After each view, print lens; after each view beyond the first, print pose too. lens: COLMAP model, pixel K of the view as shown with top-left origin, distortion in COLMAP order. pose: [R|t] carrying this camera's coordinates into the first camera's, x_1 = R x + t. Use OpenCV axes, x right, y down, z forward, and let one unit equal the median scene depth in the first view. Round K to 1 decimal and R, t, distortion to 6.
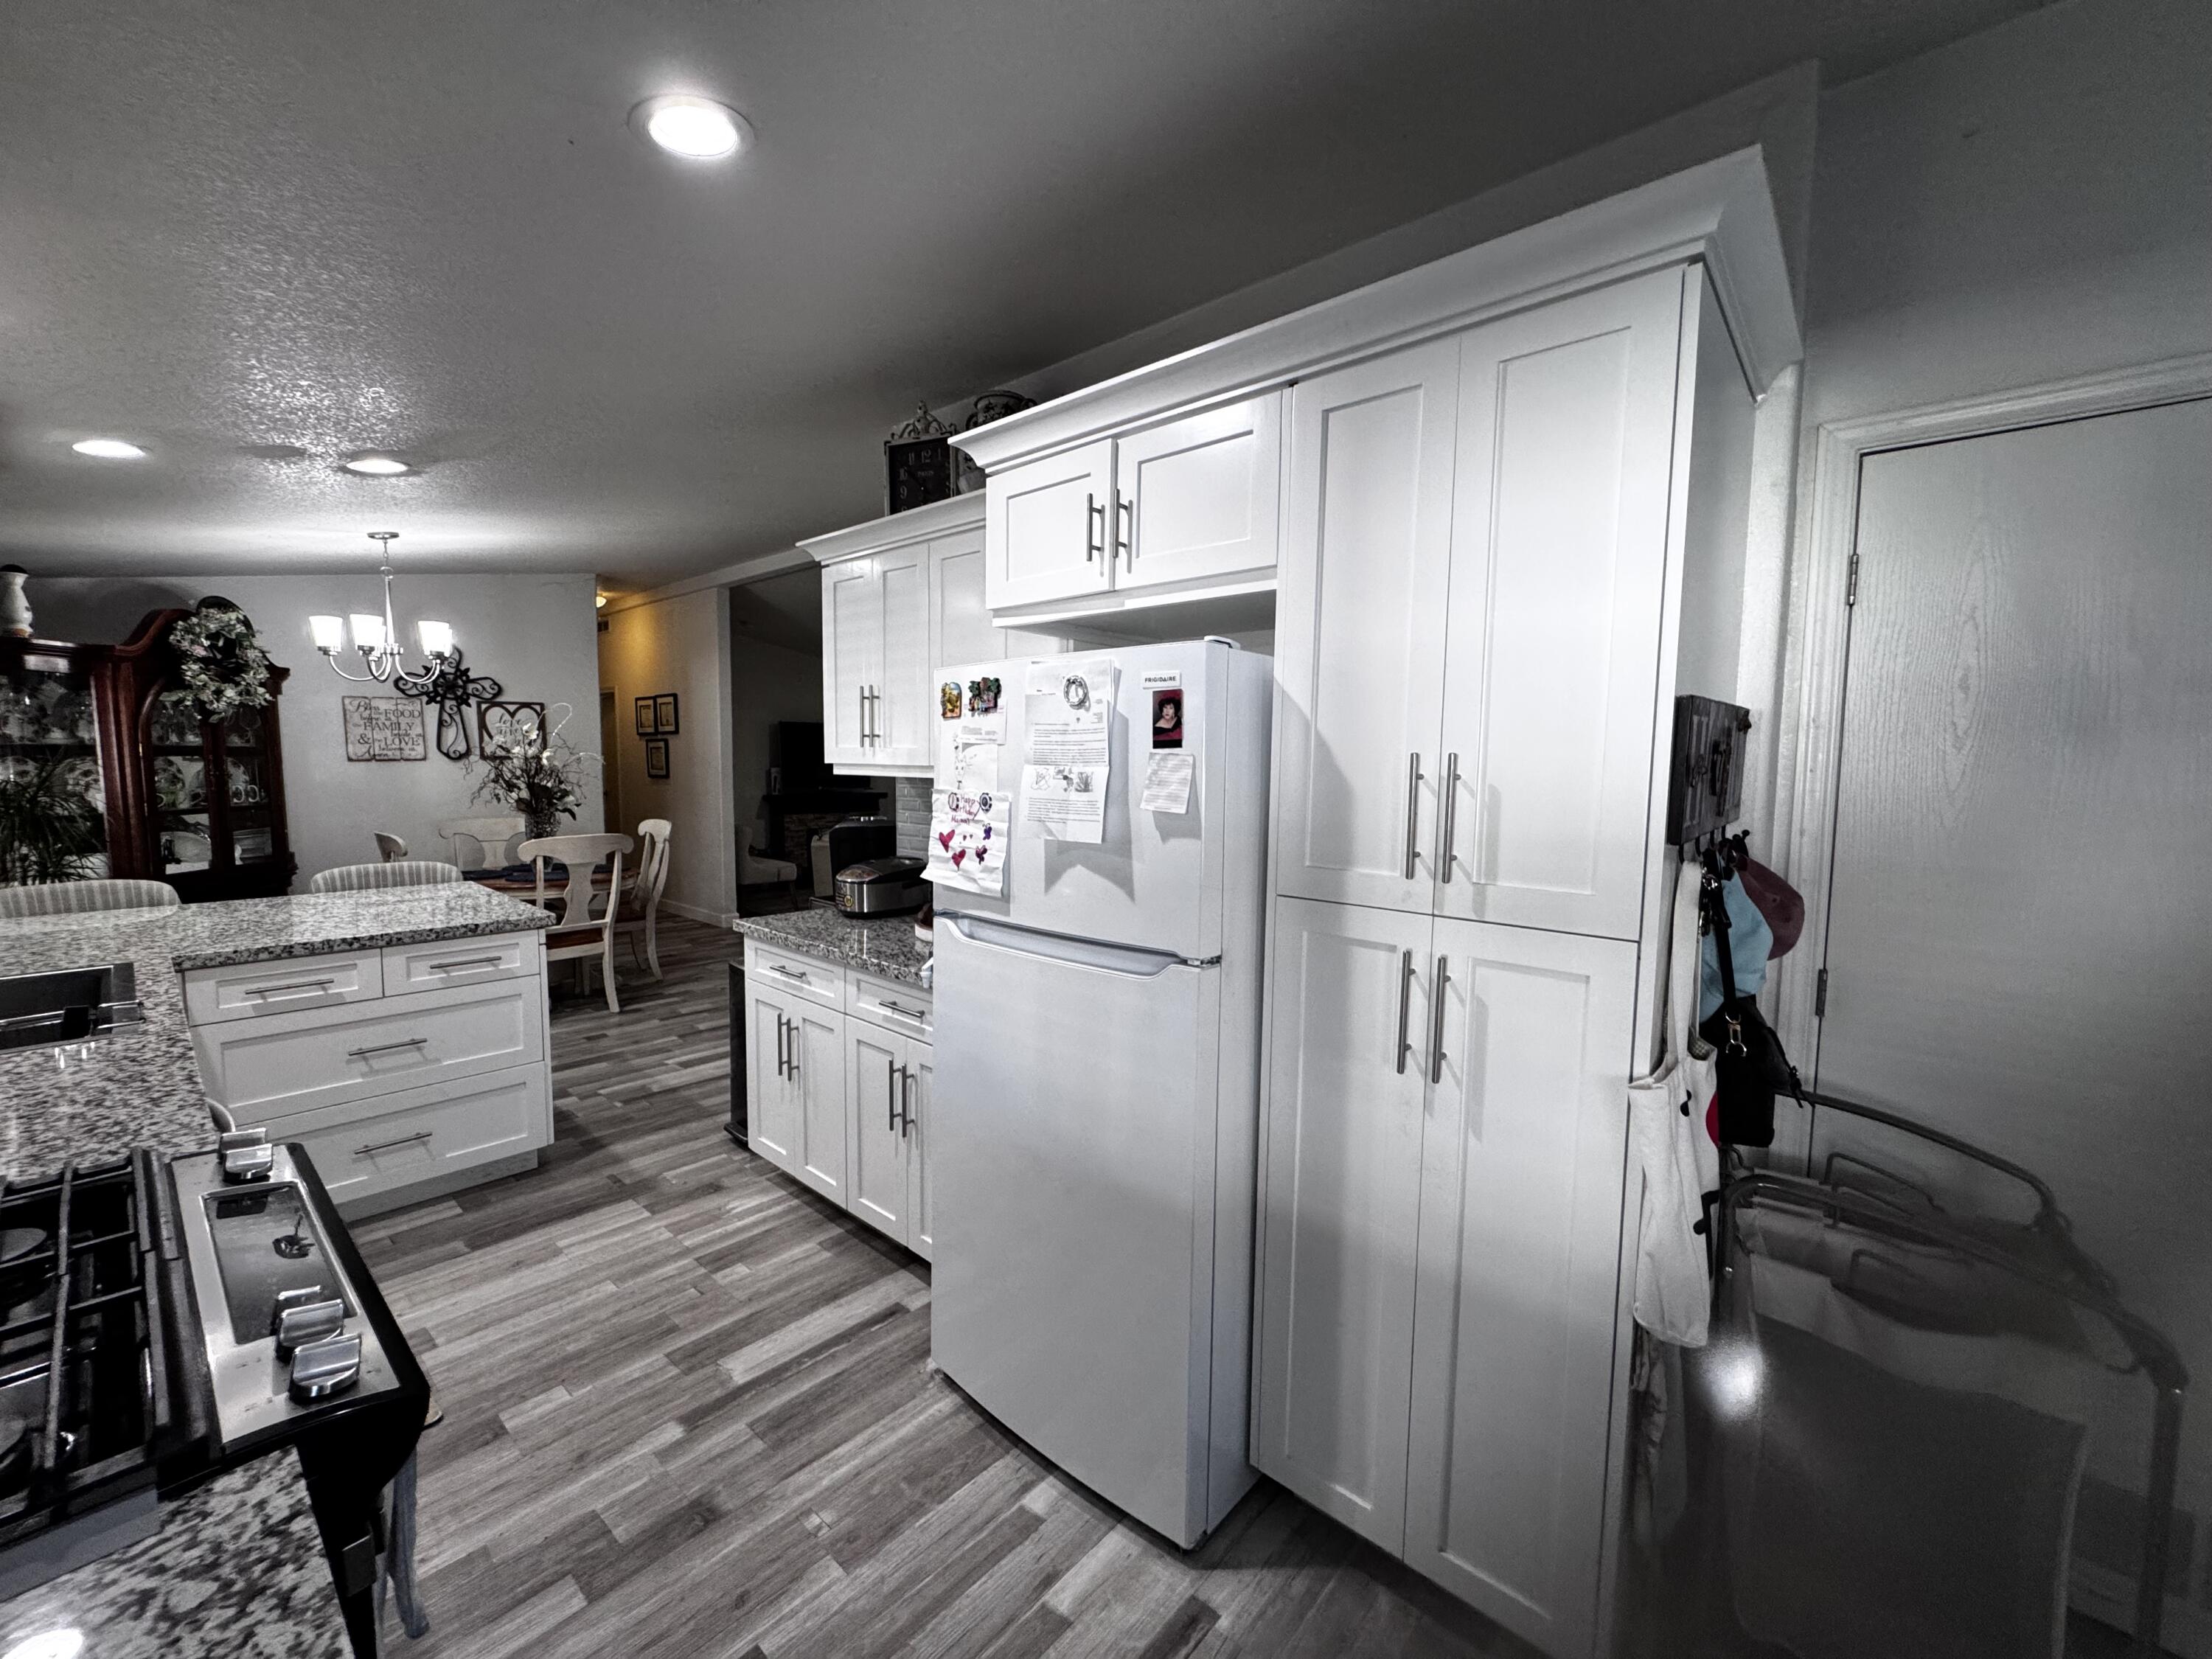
lens RADIAL K [[881.1, 0, 1101.2], [0, 881.1, 827.7], [0, 0, 1]] dist [-0.003169, 0.000200]
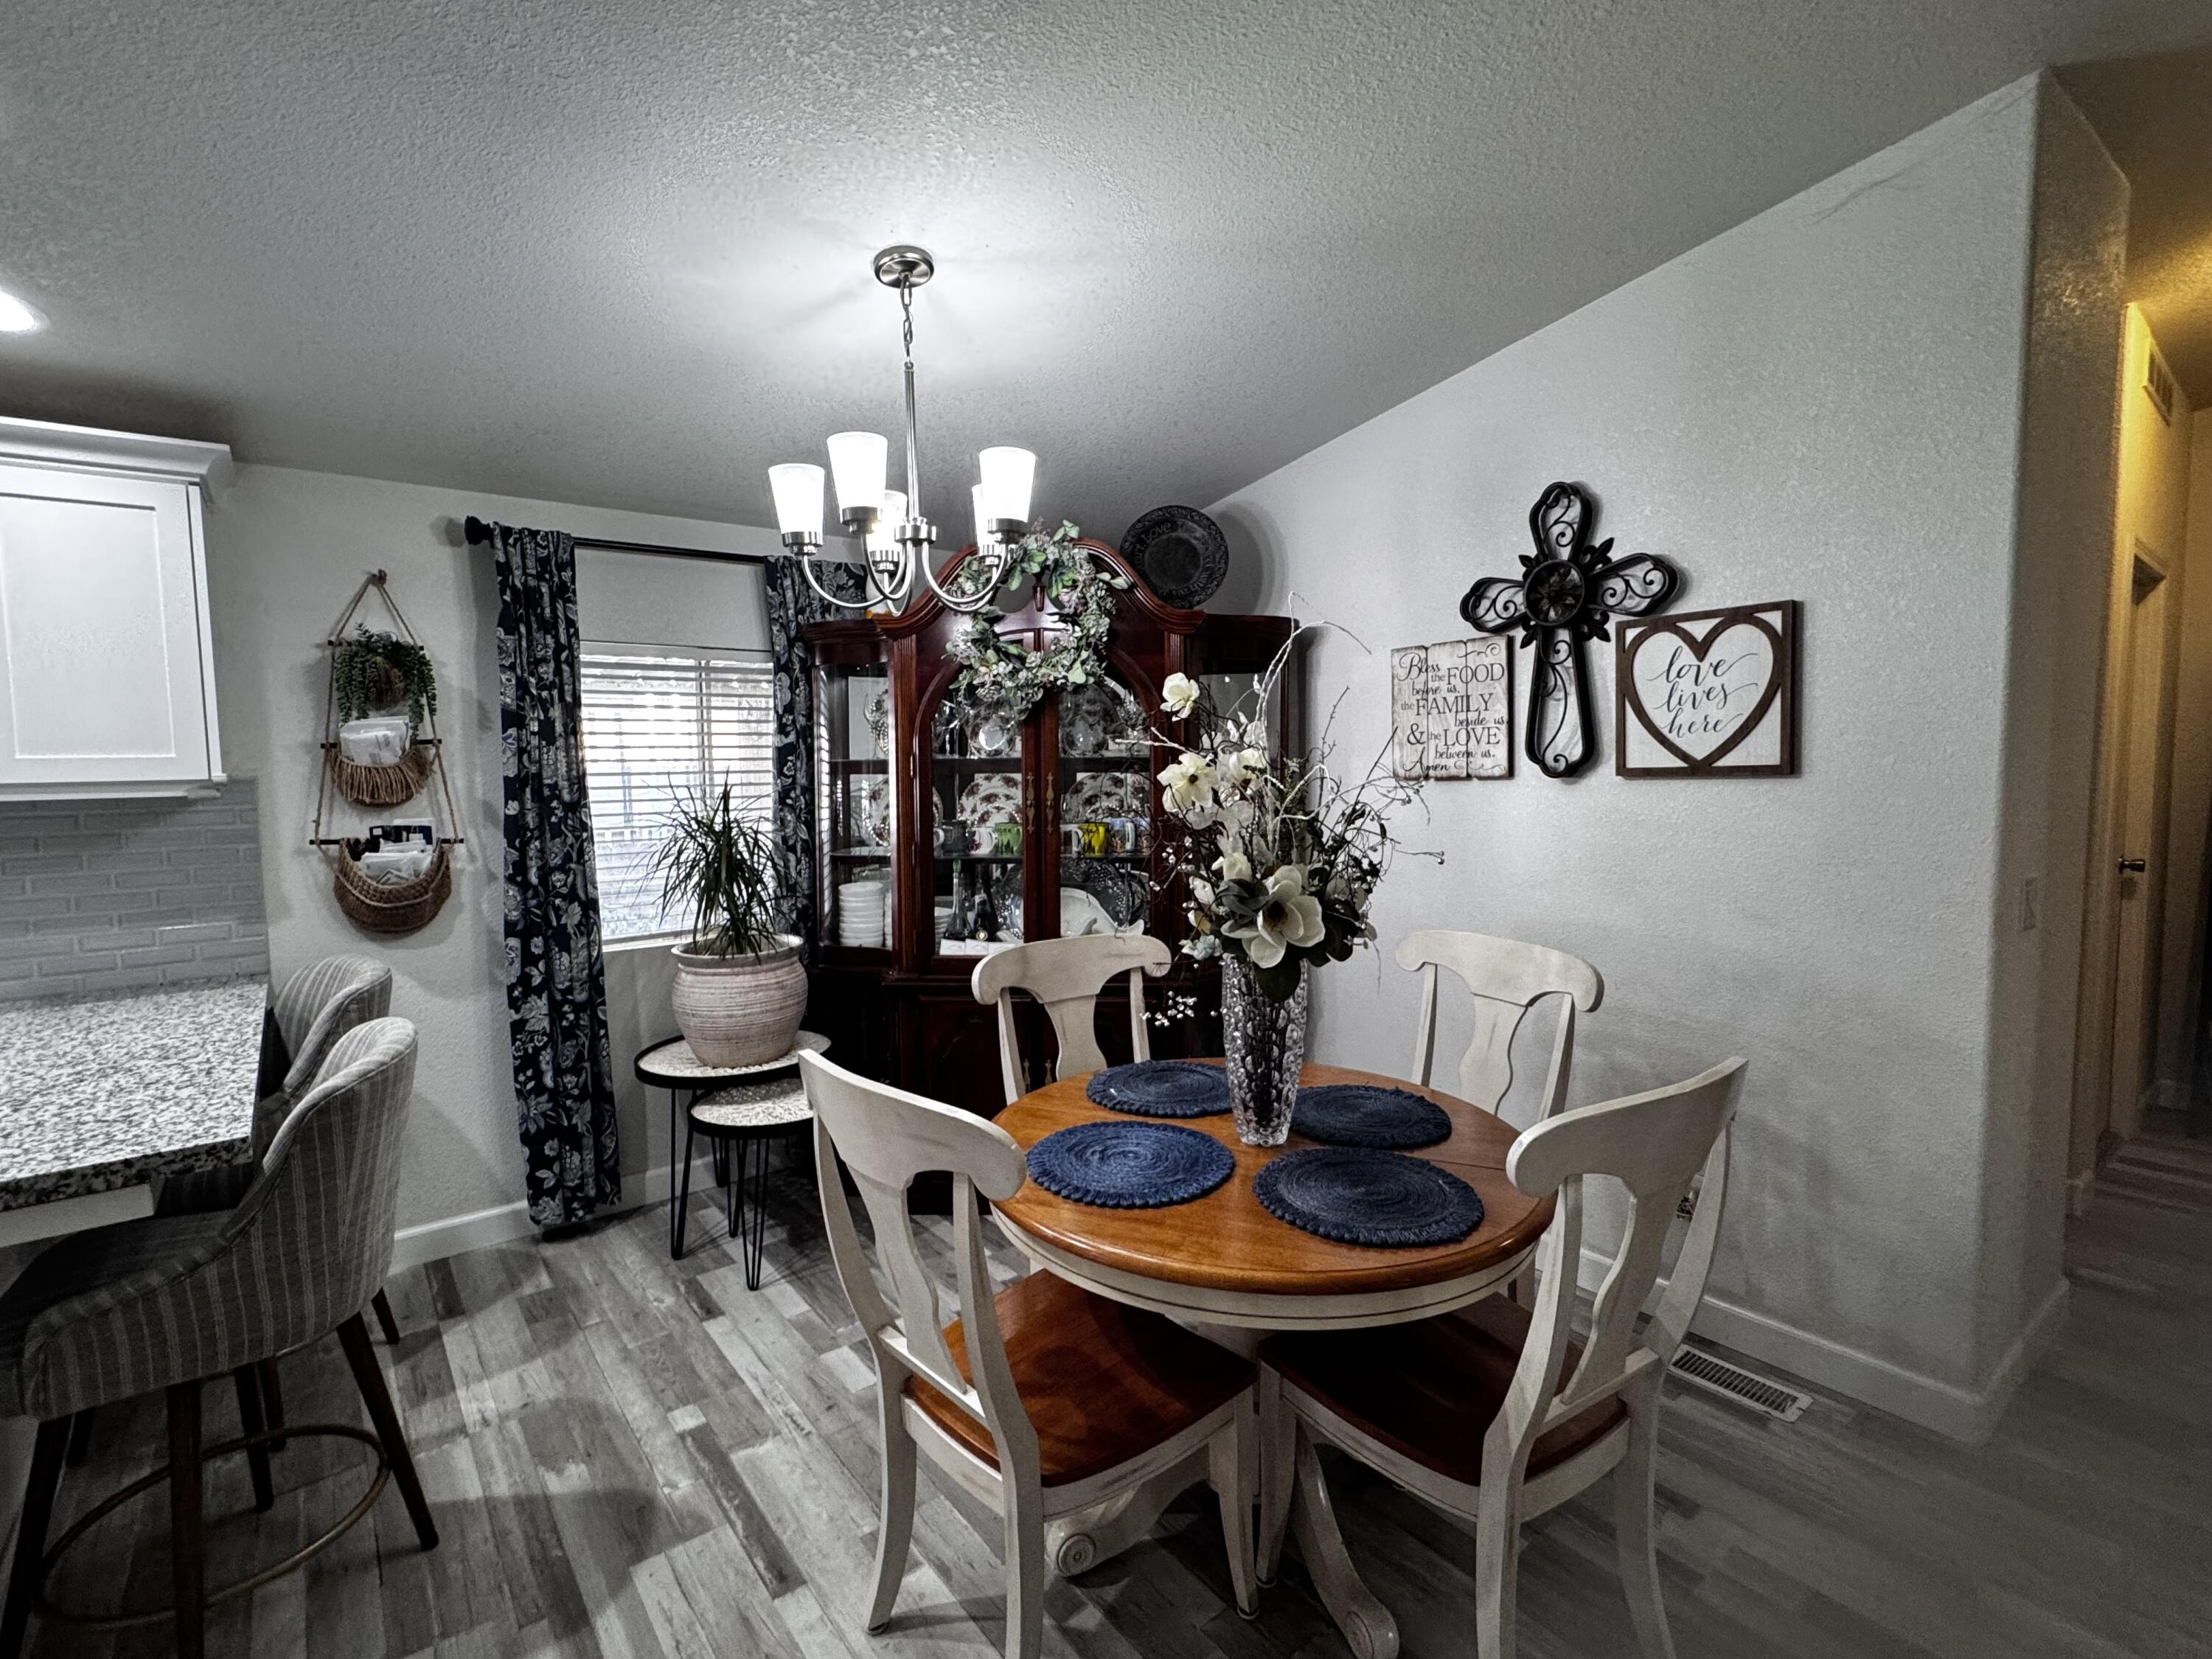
lens RADIAL K [[1037.7, 0, 1094.0], [0, 1037.7, 830.8], [0, 0, 1]] dist [-0.000895, -0.000248]
pose [[-0.177828, 0.061974, -0.982108, -0.309240], [-0.068269, 0.994833, 0.075139, -0.100100], [0.981691, 0.080410, -0.172678, 1.179249]]
